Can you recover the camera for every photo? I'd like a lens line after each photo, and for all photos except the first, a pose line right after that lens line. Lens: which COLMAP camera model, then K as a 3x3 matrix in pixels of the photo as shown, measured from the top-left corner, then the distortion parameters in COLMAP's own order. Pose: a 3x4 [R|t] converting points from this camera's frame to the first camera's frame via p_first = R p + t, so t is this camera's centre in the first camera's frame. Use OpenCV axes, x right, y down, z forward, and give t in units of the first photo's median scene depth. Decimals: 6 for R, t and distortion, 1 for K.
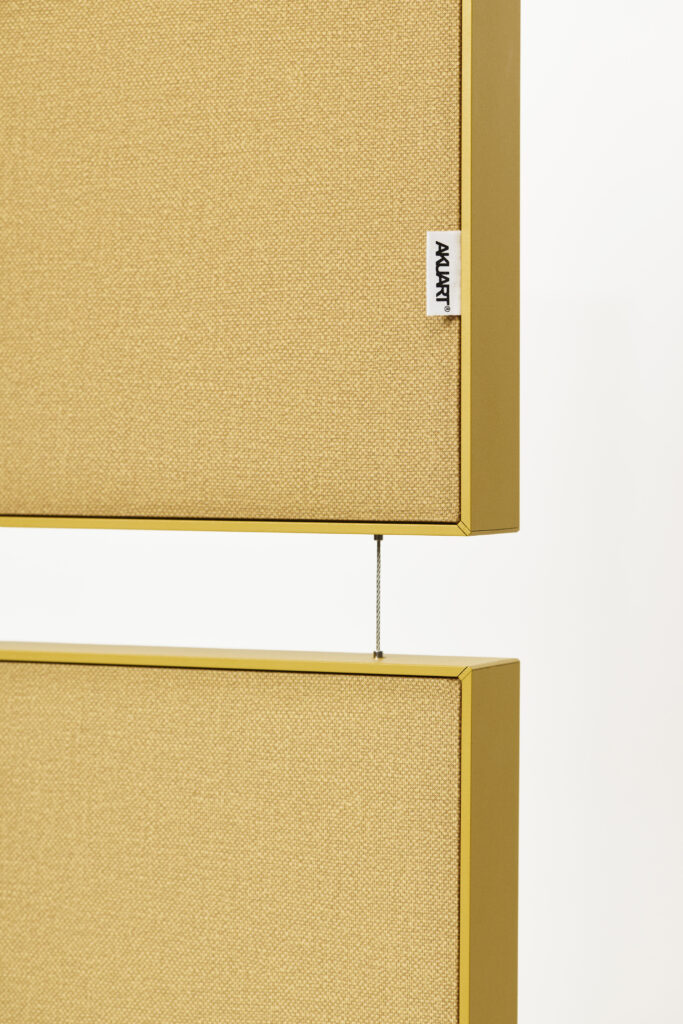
lens RADIAL K [[2858.9, 0, 341.5], [0, 2858.9, 512.0], [0, 0, 1]] dist [-0.659543, 1.391900]
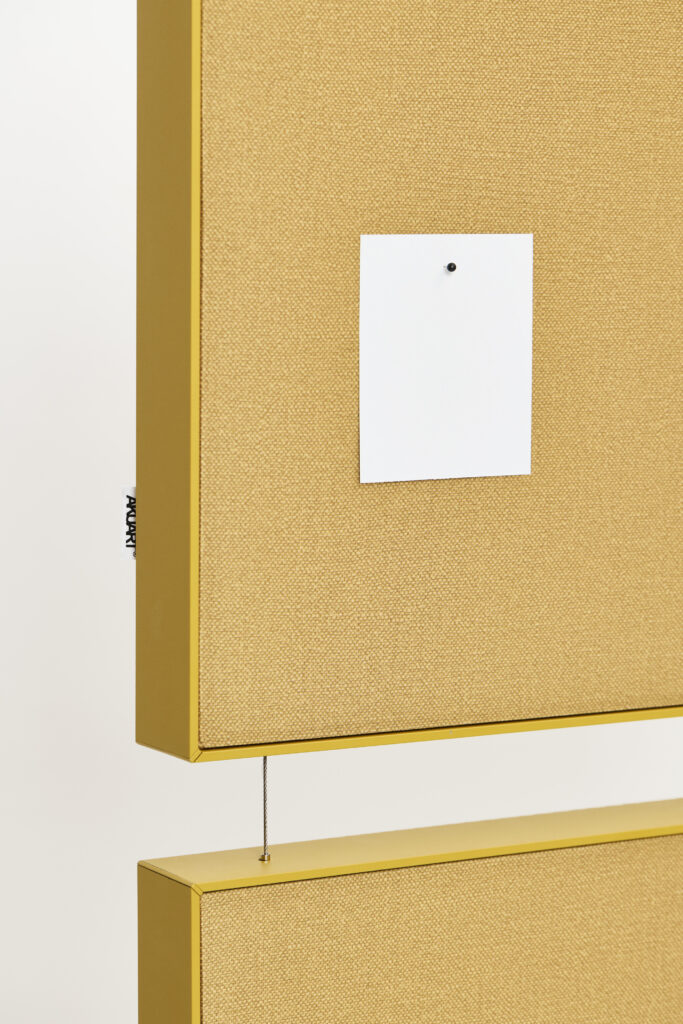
lens RADIAL K [[2858.9, 0, 341.5], [0, 2858.9, 512.0], [0, 0, 1]] dist [-0.659543, 1.391900]
pose [[0.599465, -0.014135, 0.800276, -0.934610], [0.100769, 0.993221, -0.057940, -0.021135], [-0.794032, 0.115376, 0.596826, 0.344531]]
